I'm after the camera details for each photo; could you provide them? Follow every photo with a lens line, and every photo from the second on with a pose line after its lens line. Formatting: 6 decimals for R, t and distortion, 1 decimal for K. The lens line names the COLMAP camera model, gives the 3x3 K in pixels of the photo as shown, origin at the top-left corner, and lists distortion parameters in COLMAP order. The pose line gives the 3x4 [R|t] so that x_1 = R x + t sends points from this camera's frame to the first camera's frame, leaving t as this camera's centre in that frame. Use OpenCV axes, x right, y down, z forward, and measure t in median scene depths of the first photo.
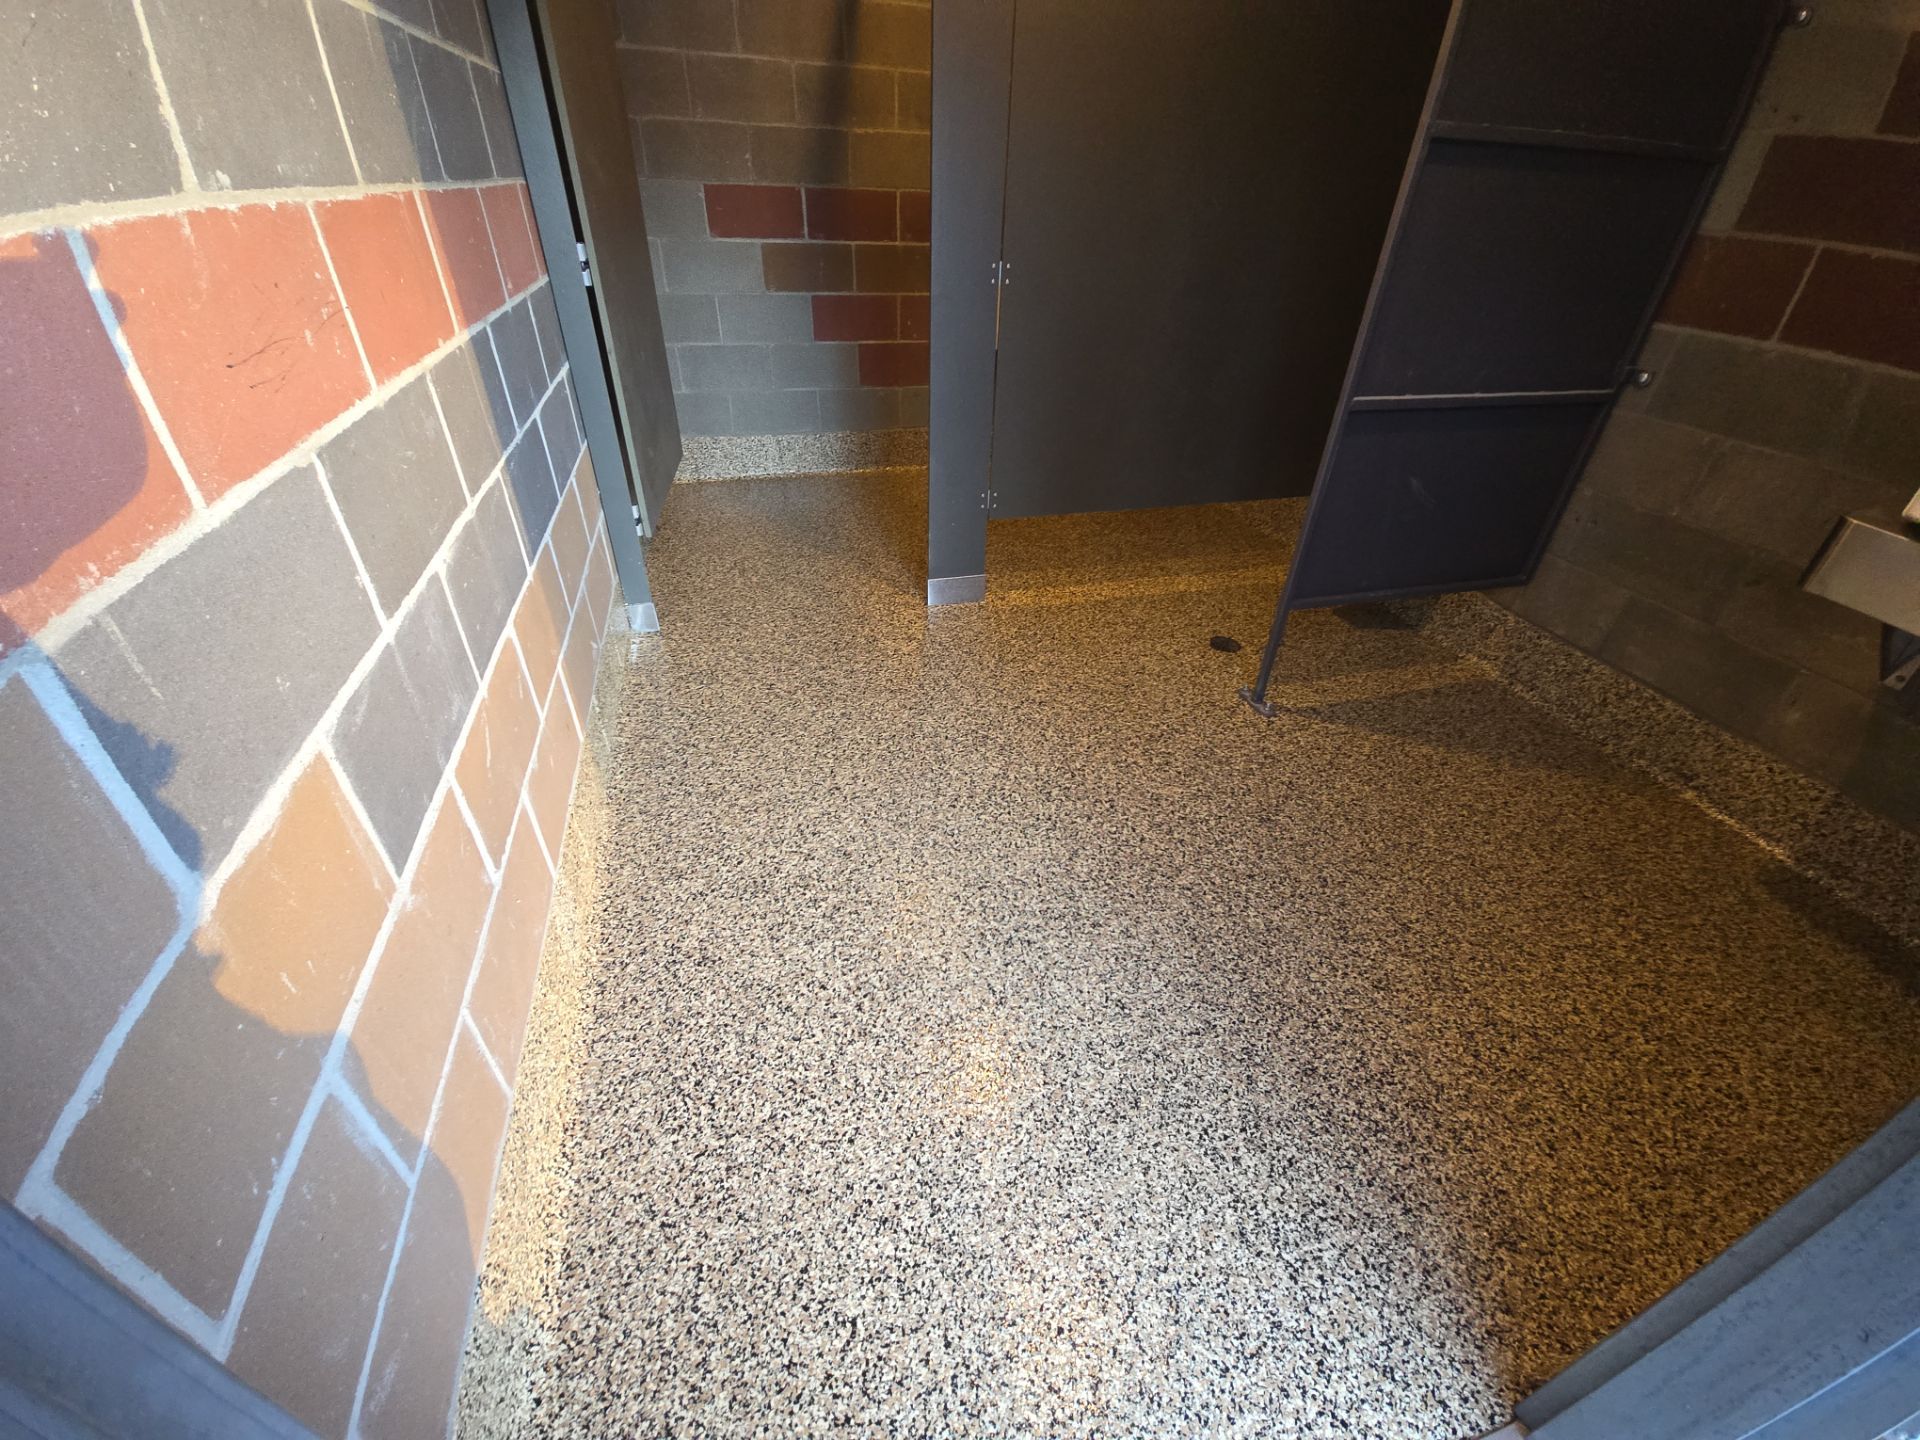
lens RADIAL K [[774.2, 0, 962.7], [0, 774.2, 712.8], [0, 0, 1]] dist [0.007346, -0.005862]
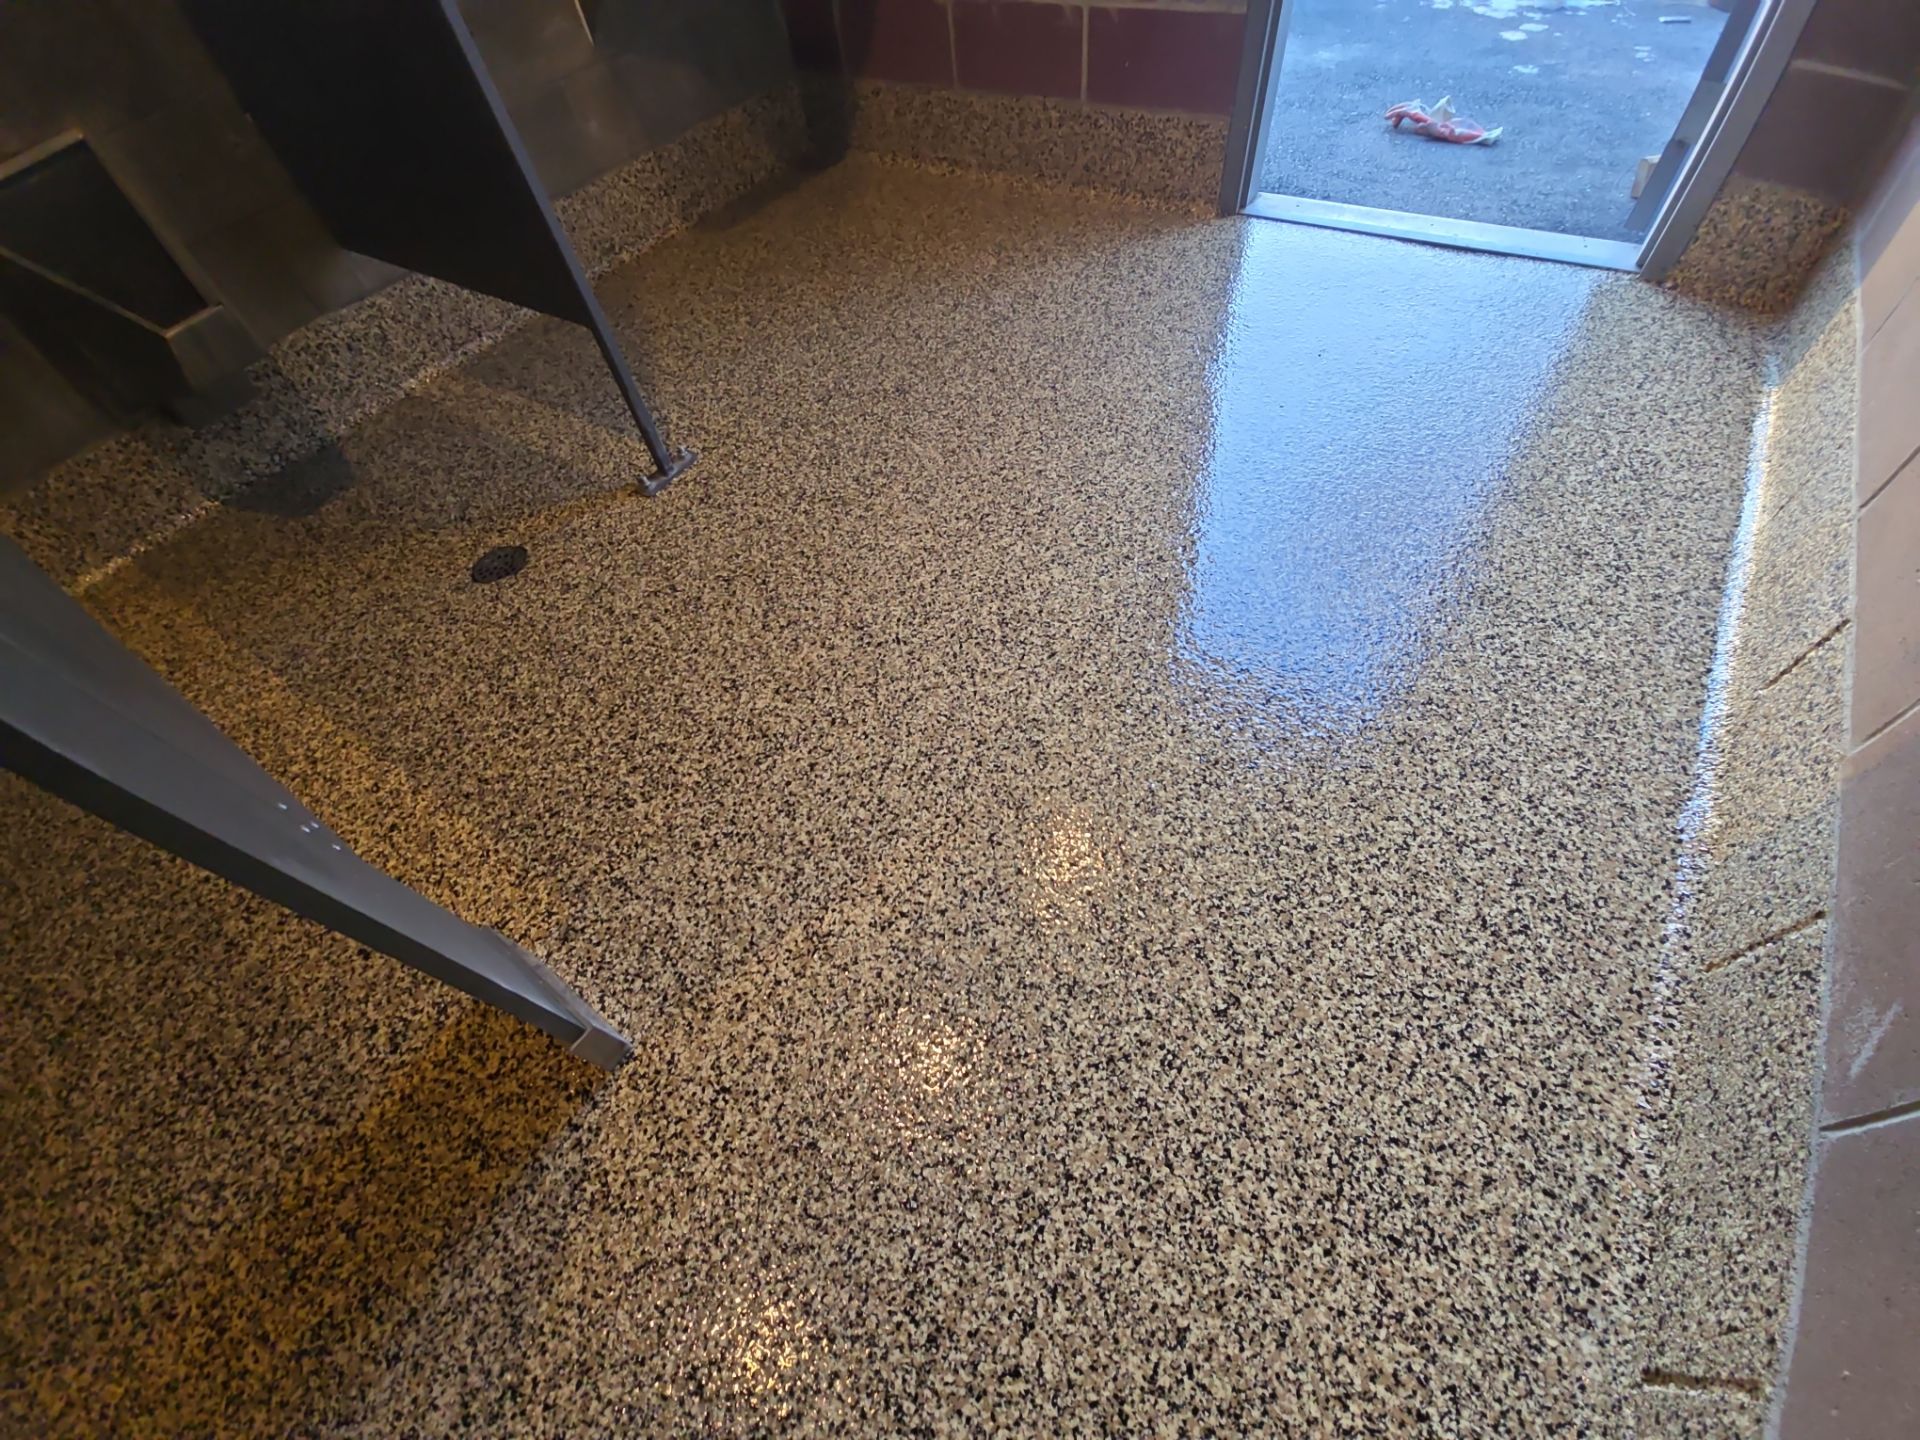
lens RADIAL K [[774.2, 0, 971.9], [0, 774.2, 715.6], [0, 0, 1]] dist [0.007346, -0.005862]
pose [[-0.656394, -0.597110, 0.461094, -0.434962], [0.482614, 0.137419, 0.864985, -0.778373], [-0.579854, 0.790301, 0.197973, 1.498320]]
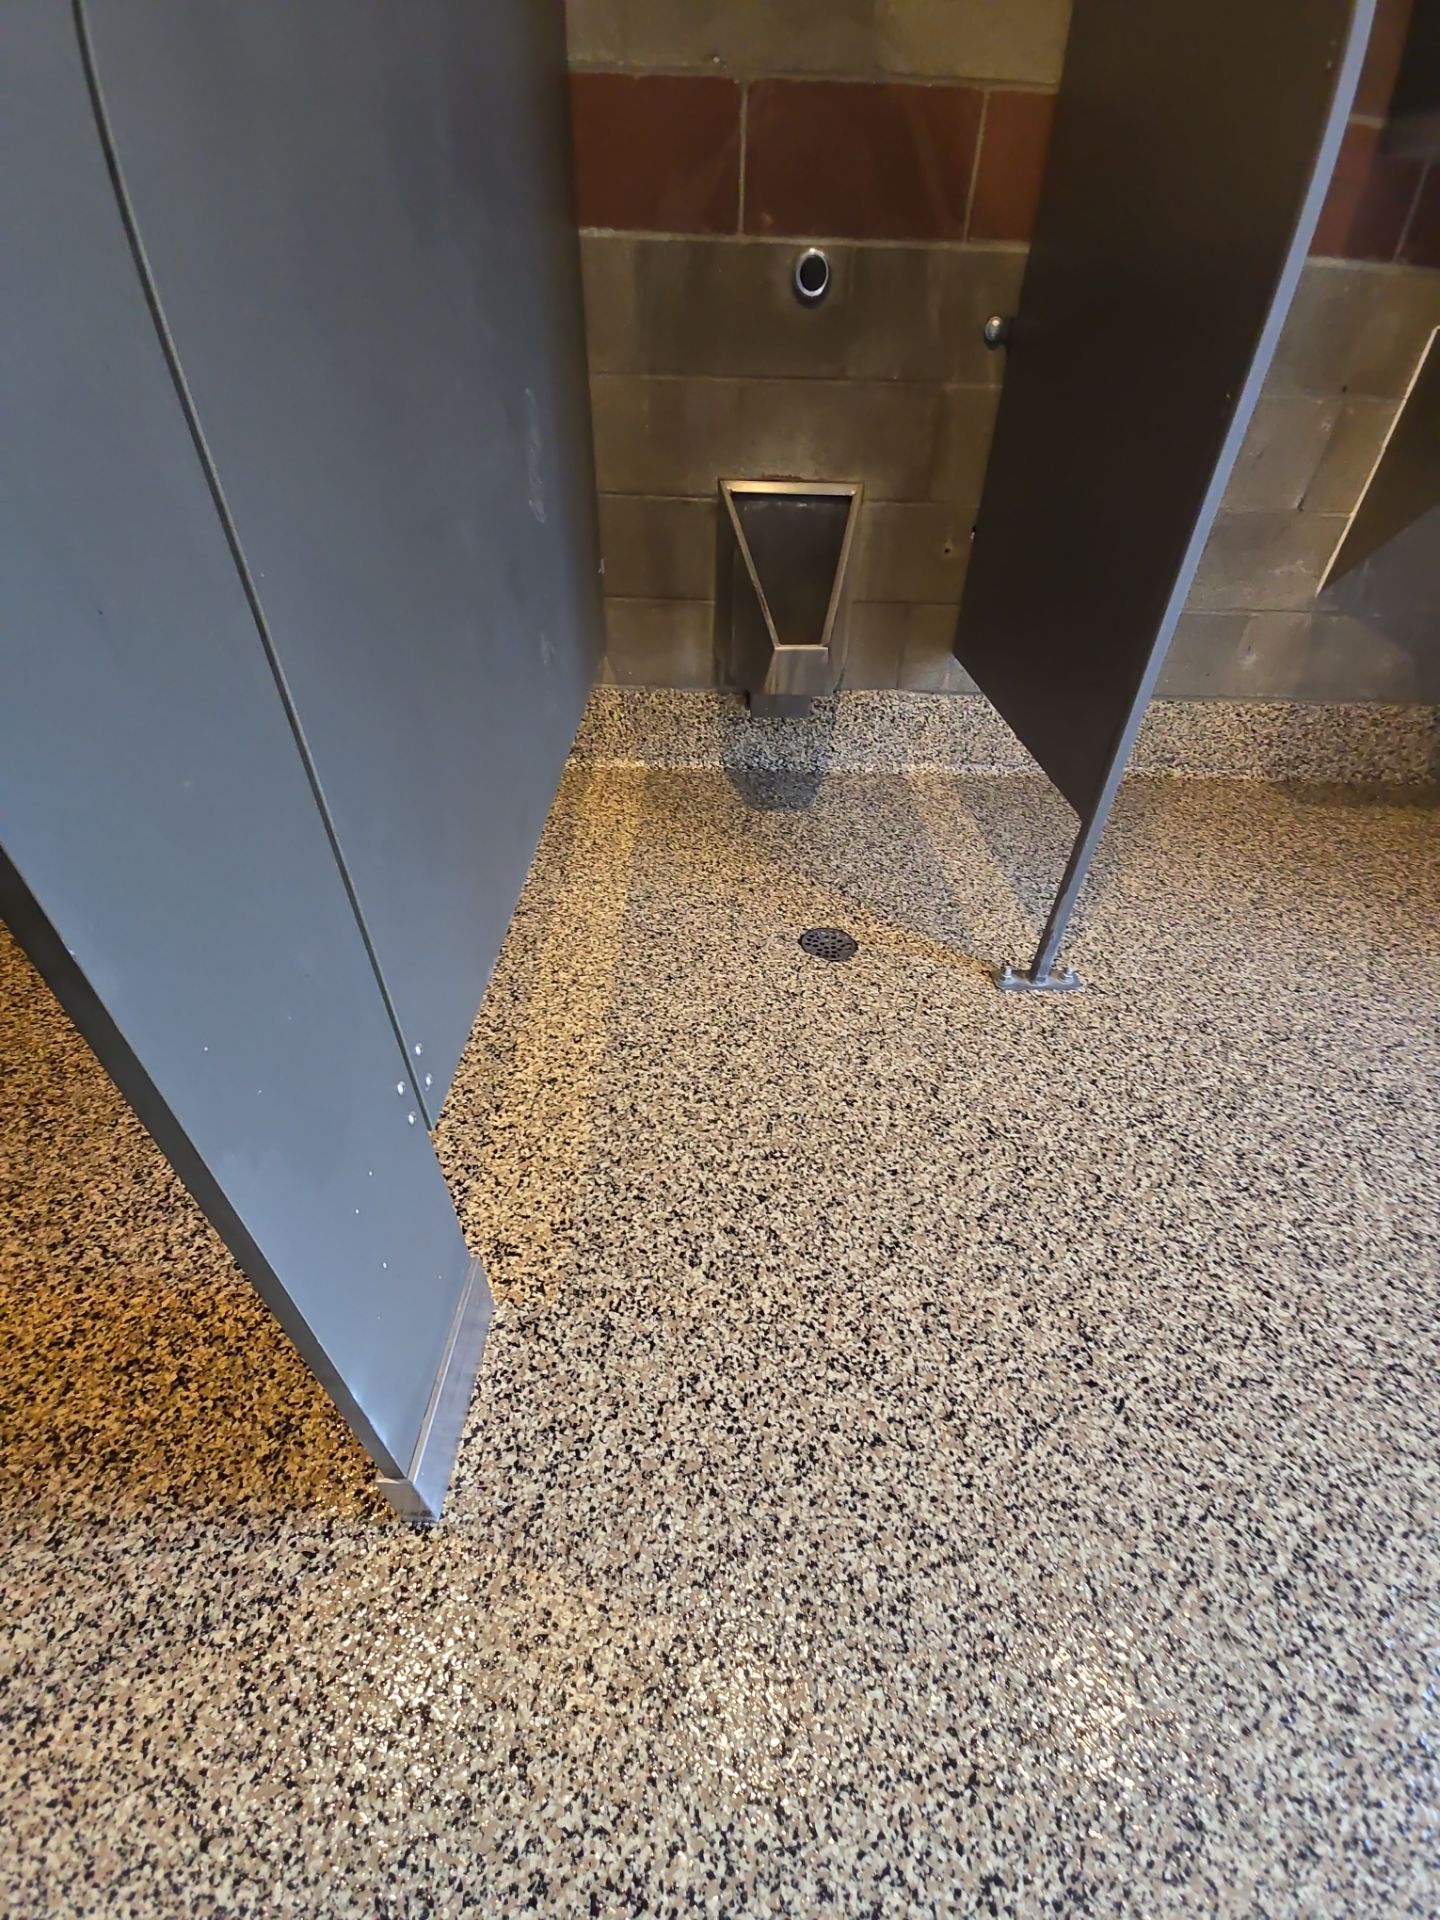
lens RADIAL K [[774.2, 0, 722.5], [0, 774.2, 971.7], [0, 0, 1]] dist [0.007346, -0.005862]
pose [[0.264301, -0.627211, 0.732634, -0.194038], [0.534086, 0.727716, 0.430327, -0.683866], [-0.803055, 0.277553, 0.527320, 1.502490]]
